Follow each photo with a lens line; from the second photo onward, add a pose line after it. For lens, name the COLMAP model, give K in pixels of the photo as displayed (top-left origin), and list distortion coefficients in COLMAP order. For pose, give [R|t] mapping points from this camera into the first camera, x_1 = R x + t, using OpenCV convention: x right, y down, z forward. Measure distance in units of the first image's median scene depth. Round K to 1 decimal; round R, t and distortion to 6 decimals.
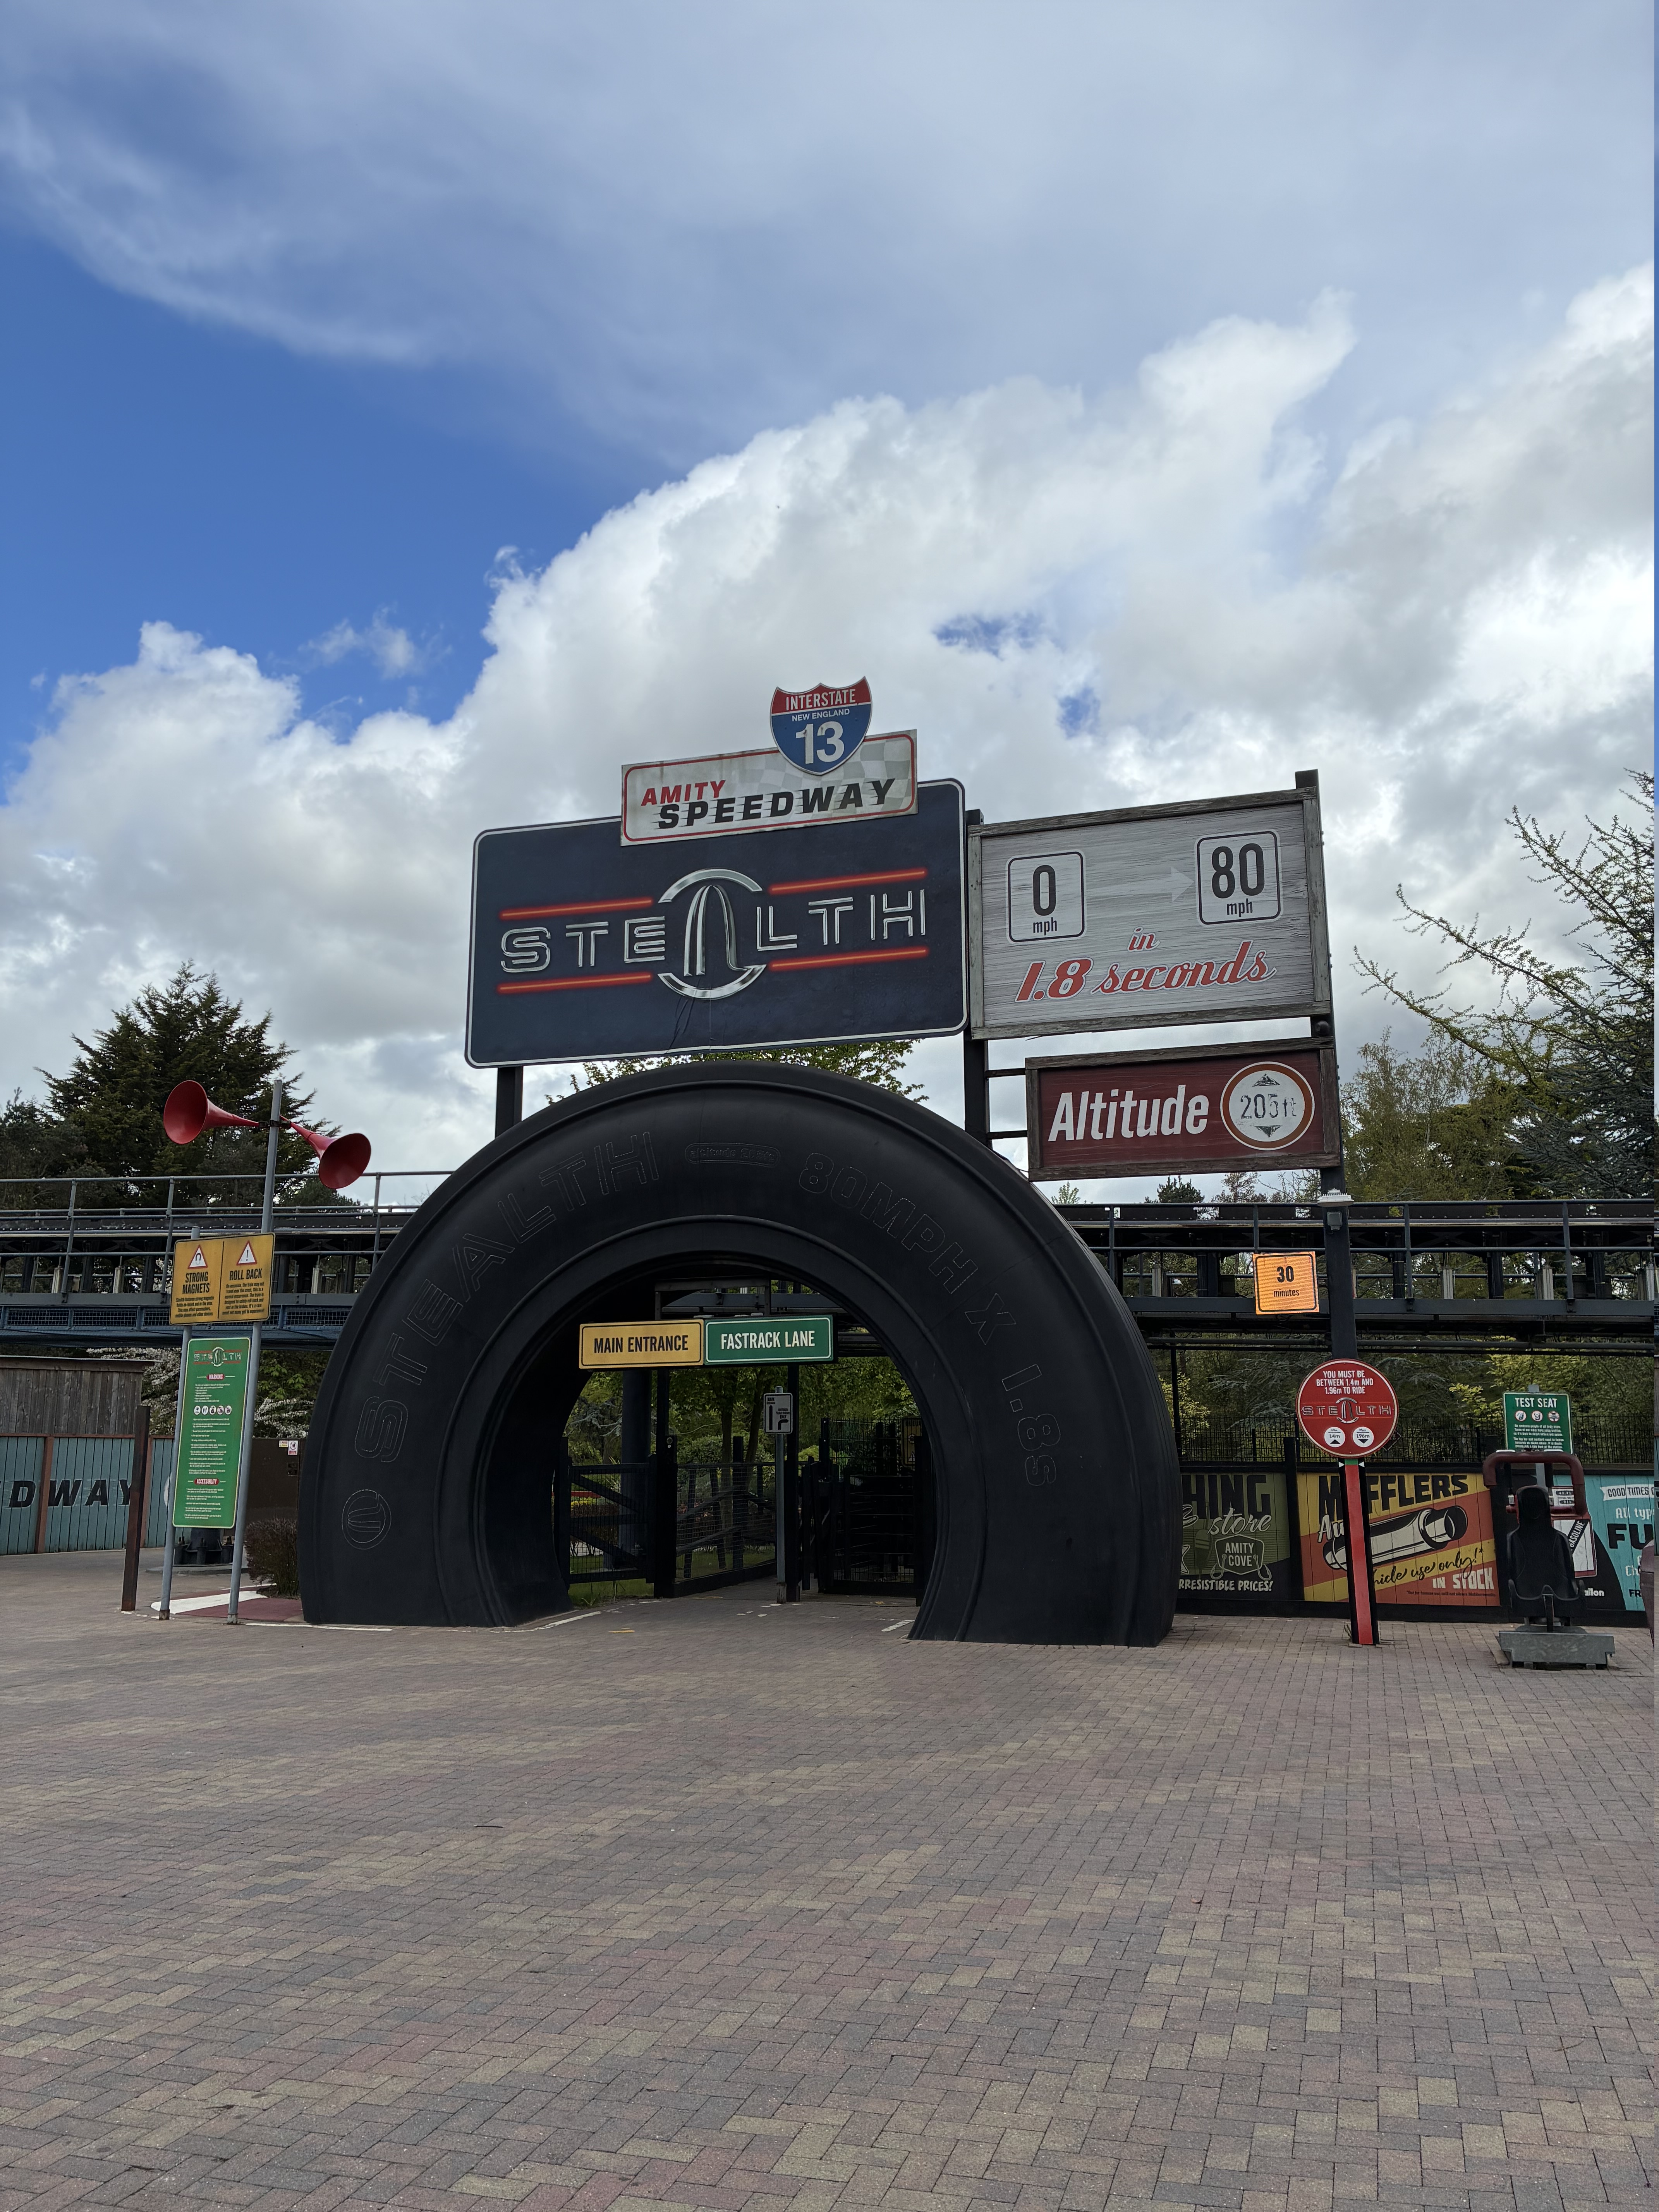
lens RADIAL K [[1670.7, 0, 832.6], [0, 1670.7, 1103.6], [0, 0, 1]] dist [0.156005, -0.464588]
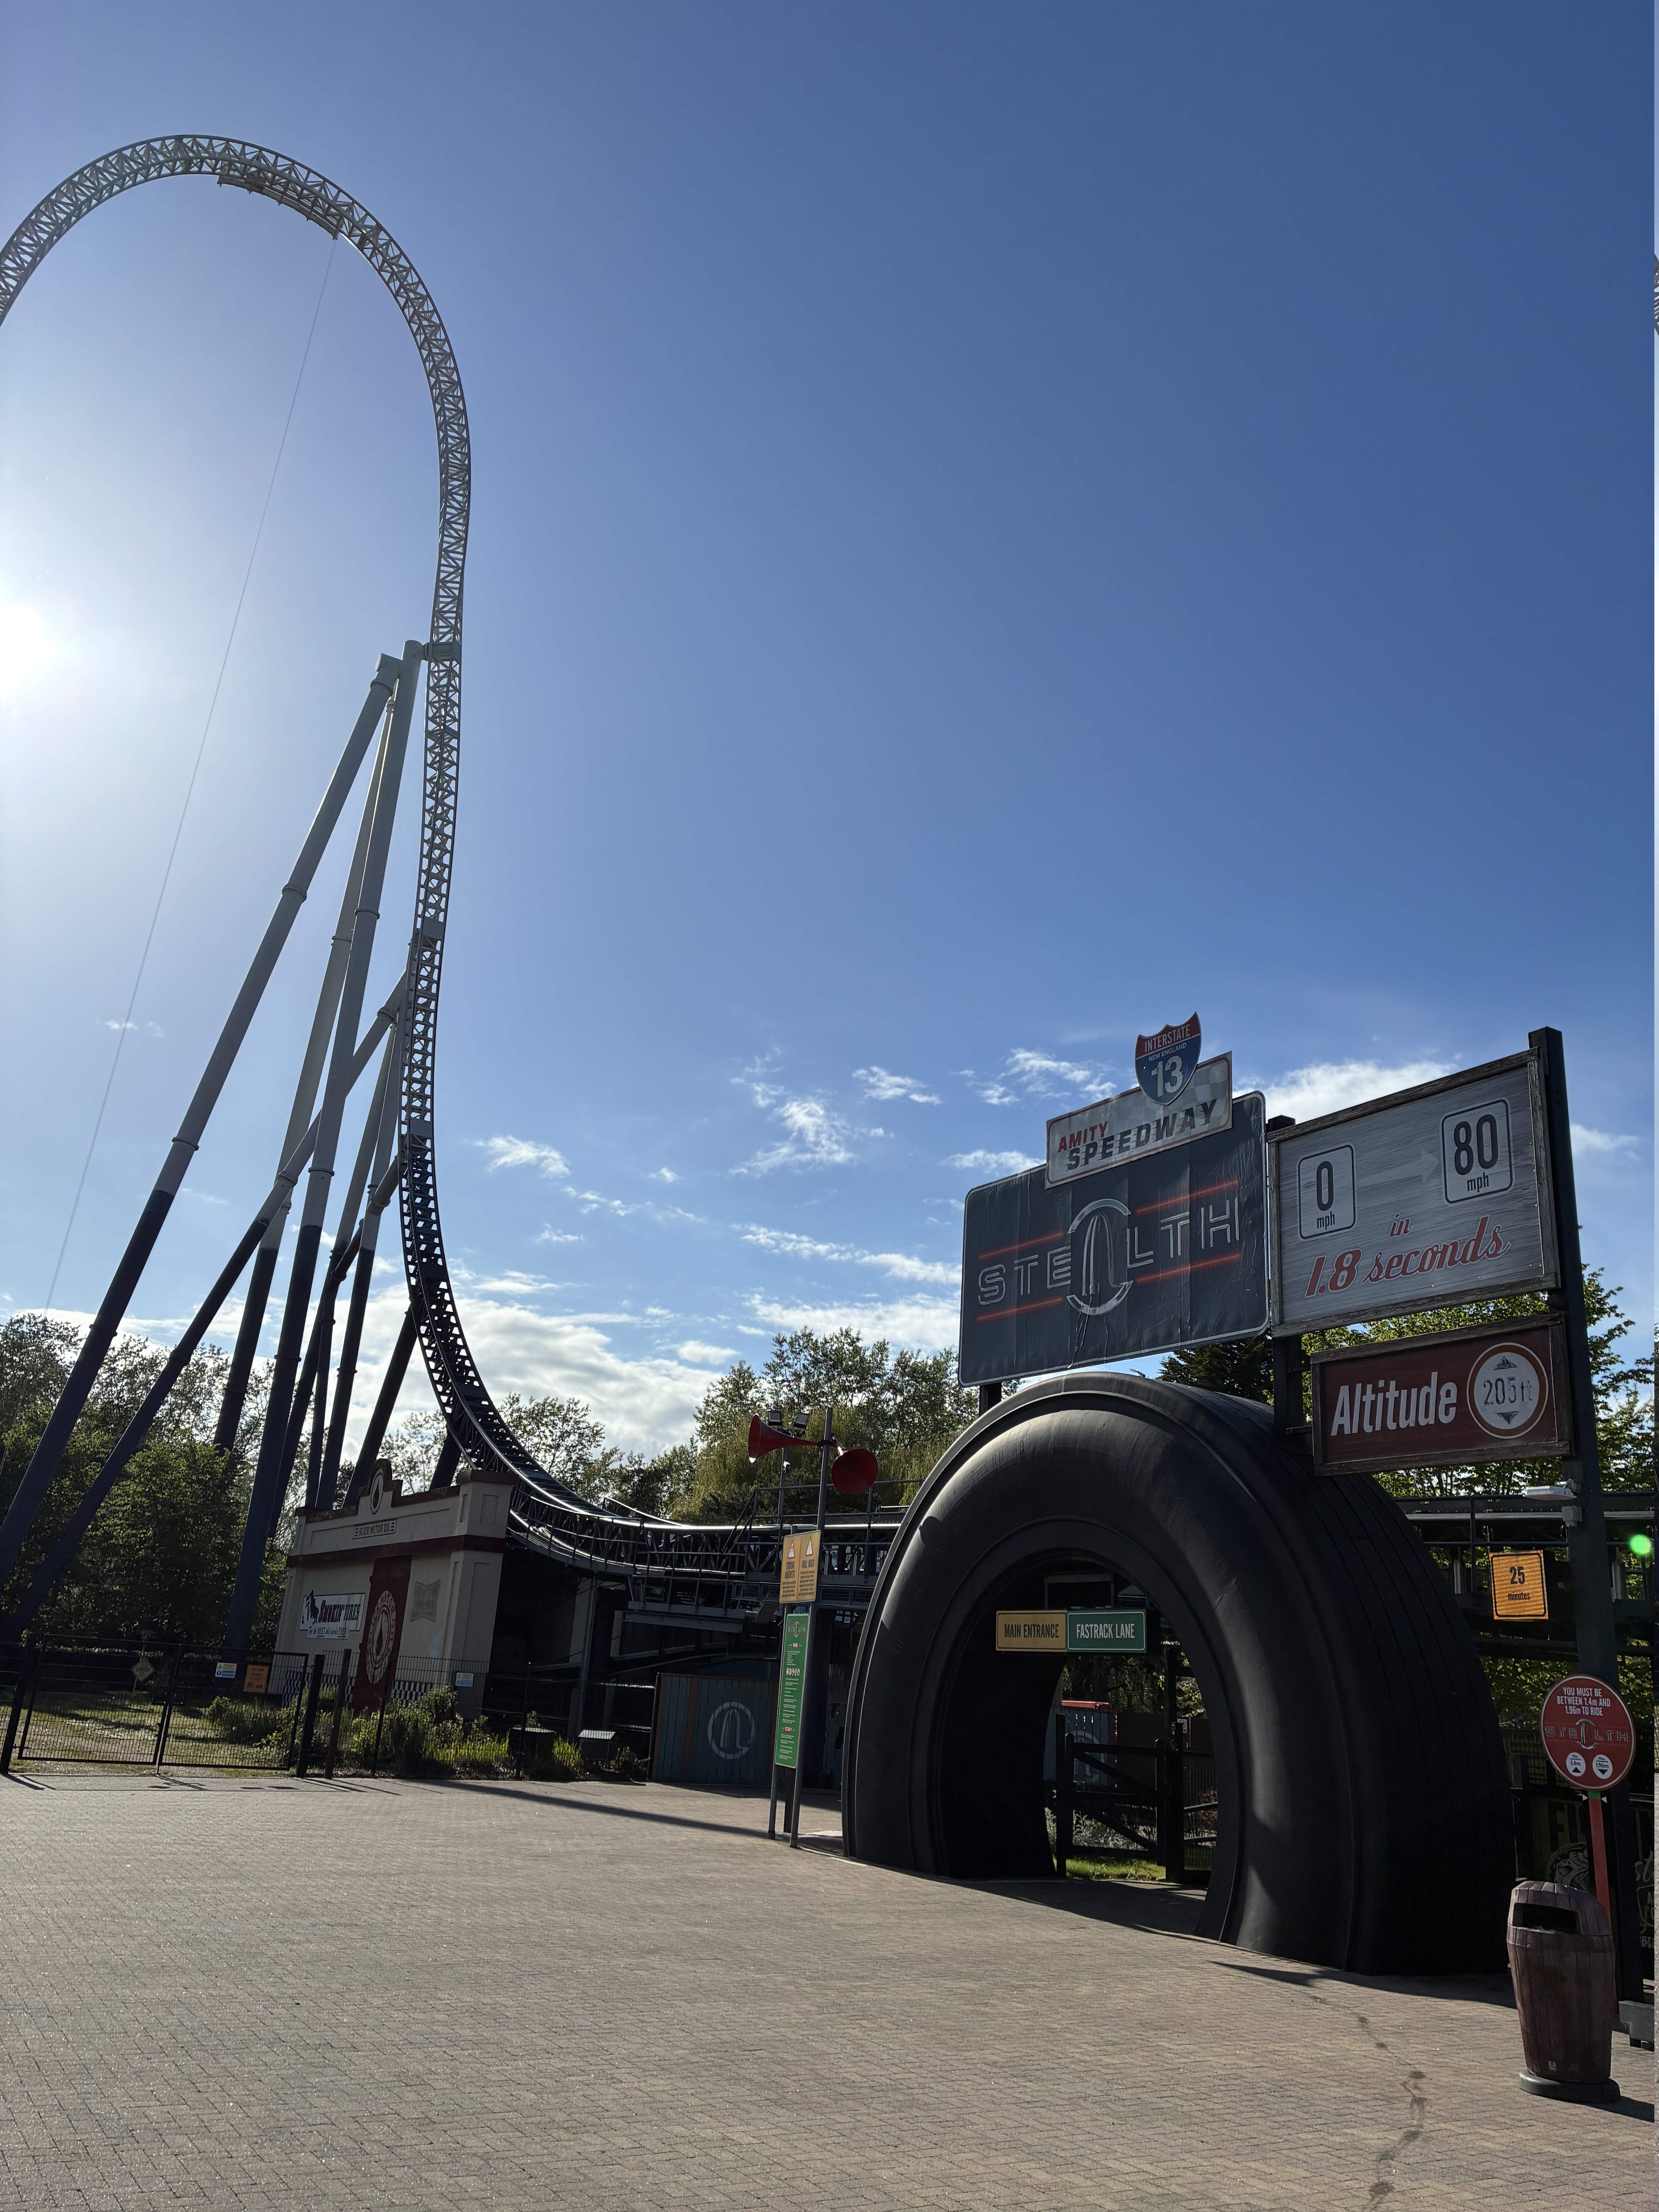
lens RADIAL K [[1677.6, 0, 821.5], [0, 1677.6, 1085.4], [0, 0, 1]] dist [0.038819, -0.005558]
pose [[0.734930, -0.179202, -0.654037, 0.576919], [0.068047, 0.979073, -0.191797, -0.009714], [0.674721, 0.096452, 0.731744, 0.026054]]
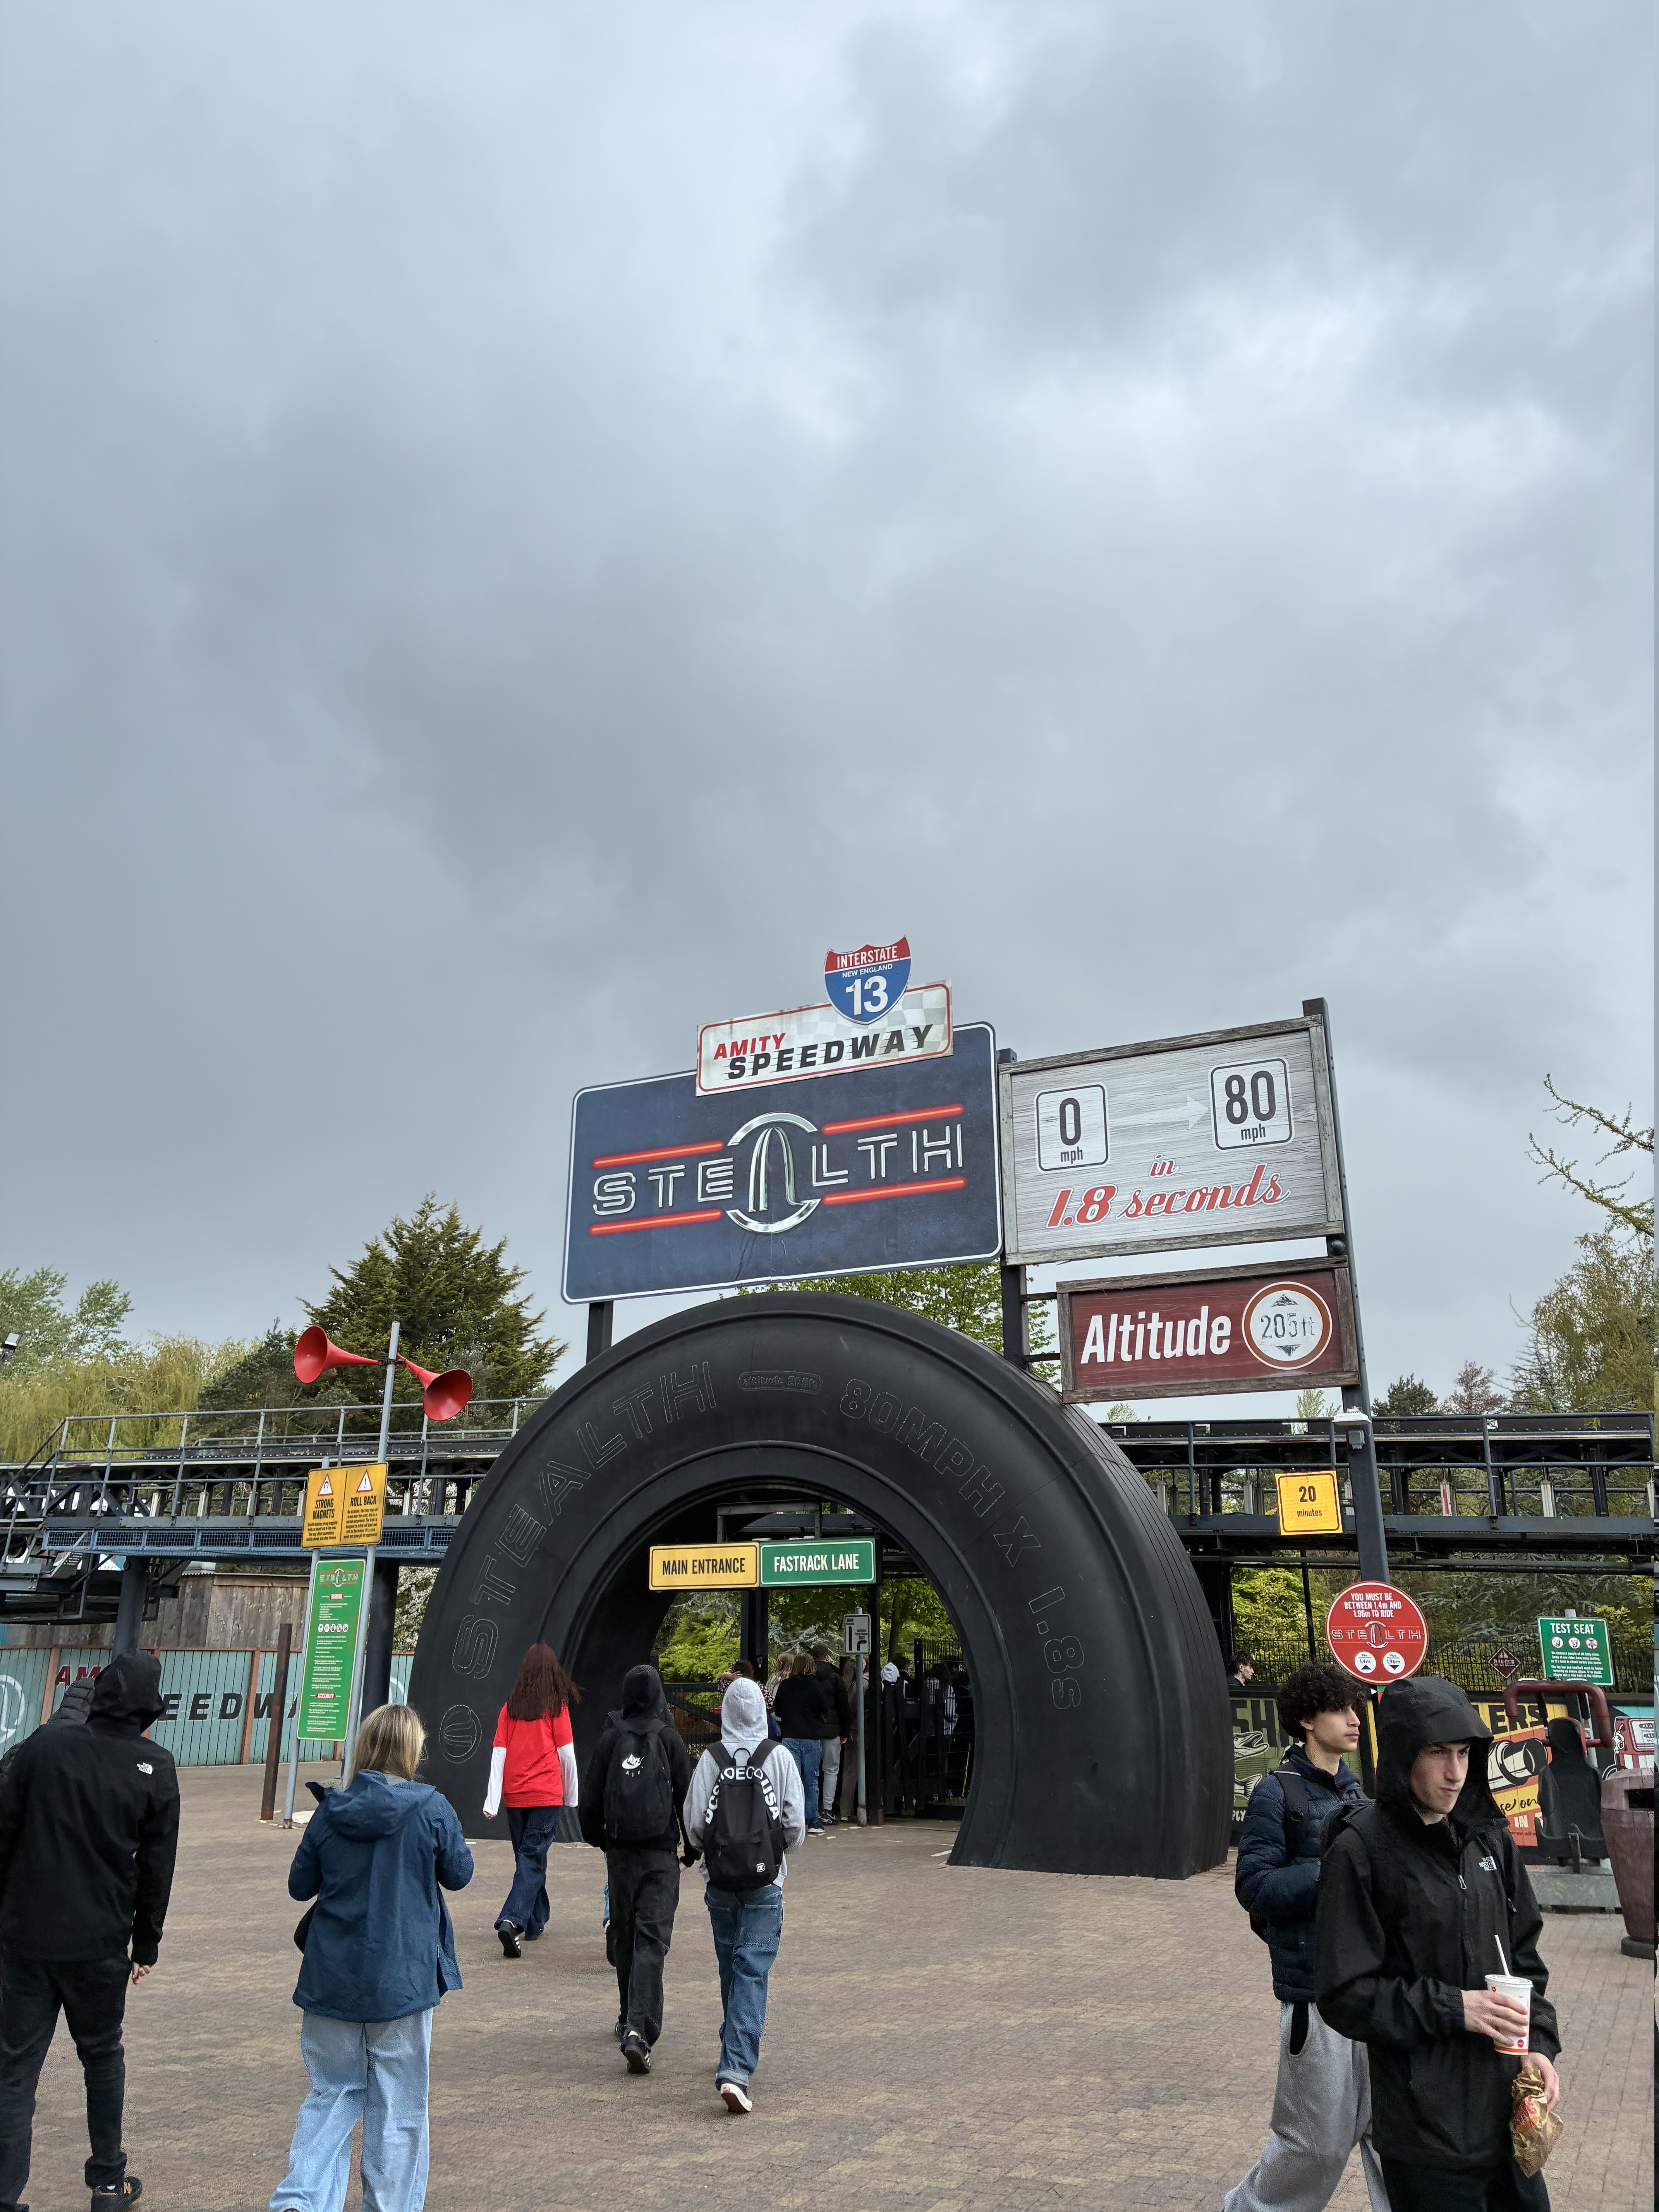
lens RADIAL K [[1658.3, 0, 797.7], [0, 1658.3, 1071.2], [0, 0, 1]] dist [0.159743, -0.454802]
pose [[0.984266, -0.050924, -0.169197, 0.133877], [0.027002, 0.989672, -0.140785, -0.014812], [0.174618, 0.134001, 0.975475, -0.060364]]
